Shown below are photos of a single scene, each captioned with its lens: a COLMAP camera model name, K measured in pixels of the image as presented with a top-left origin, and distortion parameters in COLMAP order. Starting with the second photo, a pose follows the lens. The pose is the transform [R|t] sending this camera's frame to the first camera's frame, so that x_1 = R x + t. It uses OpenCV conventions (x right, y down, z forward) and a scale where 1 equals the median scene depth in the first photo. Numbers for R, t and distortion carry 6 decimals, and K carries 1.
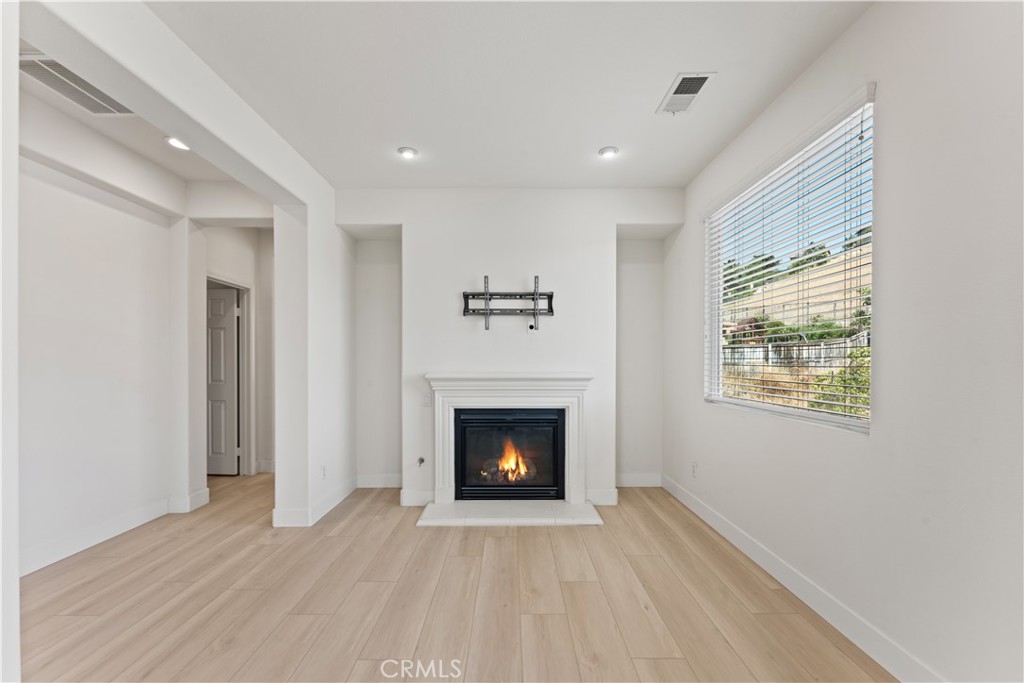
lens RADIAL K [[415.8, 0, 506.8], [0, 415.8, 366.0], [0, 0, 1]] dist [0.003543, 0.000470]
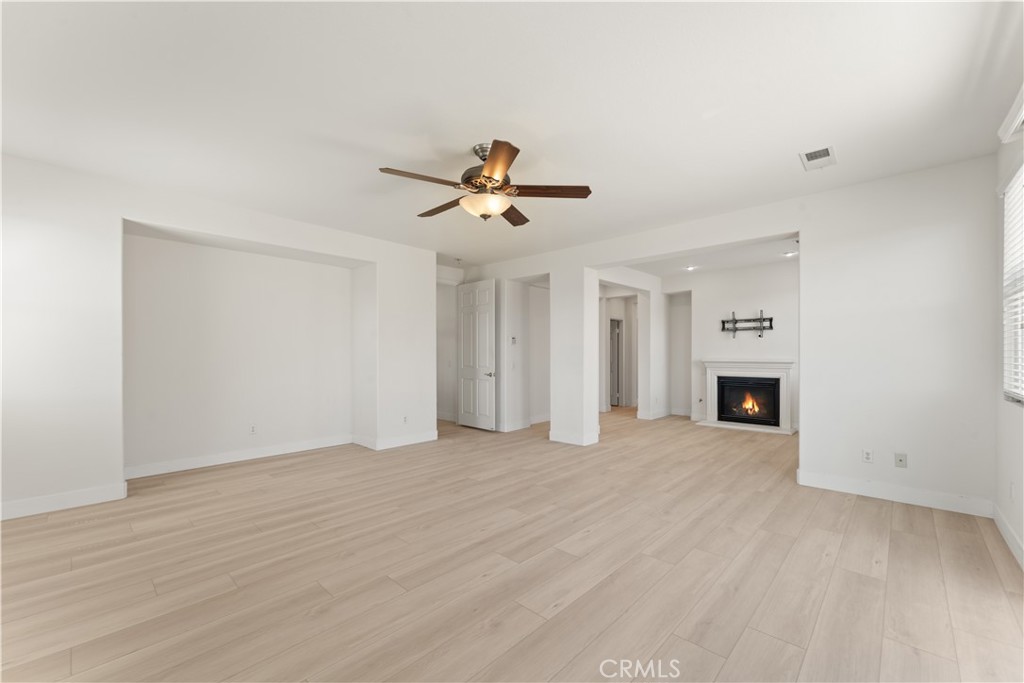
lens RADIAL K [[415.8, 0, 511.6], [0, 415.8, 352.7], [0, 0, 1]] dist [0.003543, 0.000470]
pose [[0.739341, -0.003773, -0.673320, 0.513970], [-0.003622, 0.999948, -0.009581, 0.008208], [0.673321, 0.009522, 0.739289, -1.230064]]
